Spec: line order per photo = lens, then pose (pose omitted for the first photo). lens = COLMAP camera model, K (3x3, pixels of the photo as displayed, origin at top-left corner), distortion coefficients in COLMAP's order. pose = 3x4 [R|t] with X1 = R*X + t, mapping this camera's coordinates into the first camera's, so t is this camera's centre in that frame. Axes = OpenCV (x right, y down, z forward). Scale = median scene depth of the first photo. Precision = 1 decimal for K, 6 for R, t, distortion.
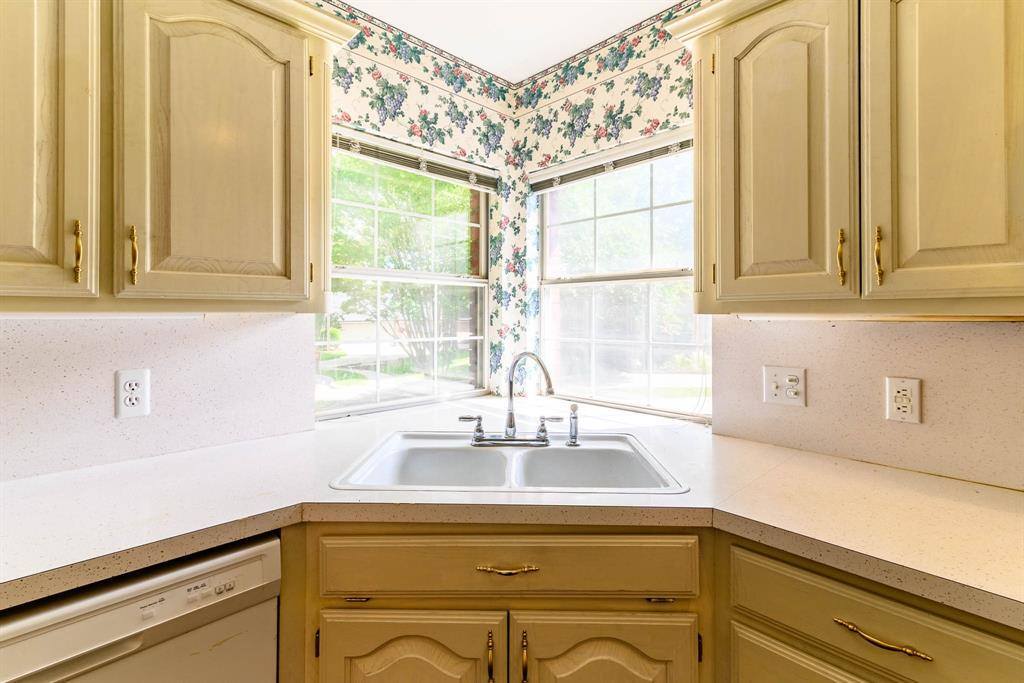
lens RADIAL K [[474.6, 0, 506.9], [0, 474.6, 310.7], [0, 0, 1]] dist [0.012889, -0.000875]
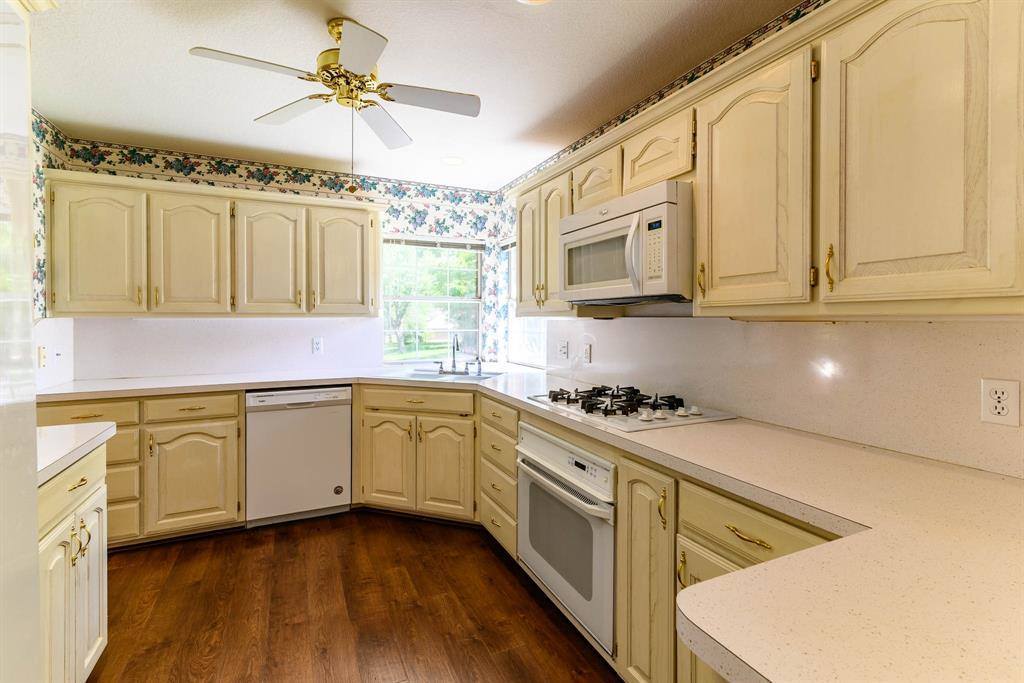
lens RADIAL K [[460.7, 0, 512.8], [0, 460.7, 321.6], [0, 0, 1]] dist [0.000333, 0.000152]
pose [[0.950498, -0.001861, -0.310724, 0.734944], [0.006270, 0.999893, 0.013191, -0.000690], [0.310666, -0.014486, 0.950409, -0.776618]]
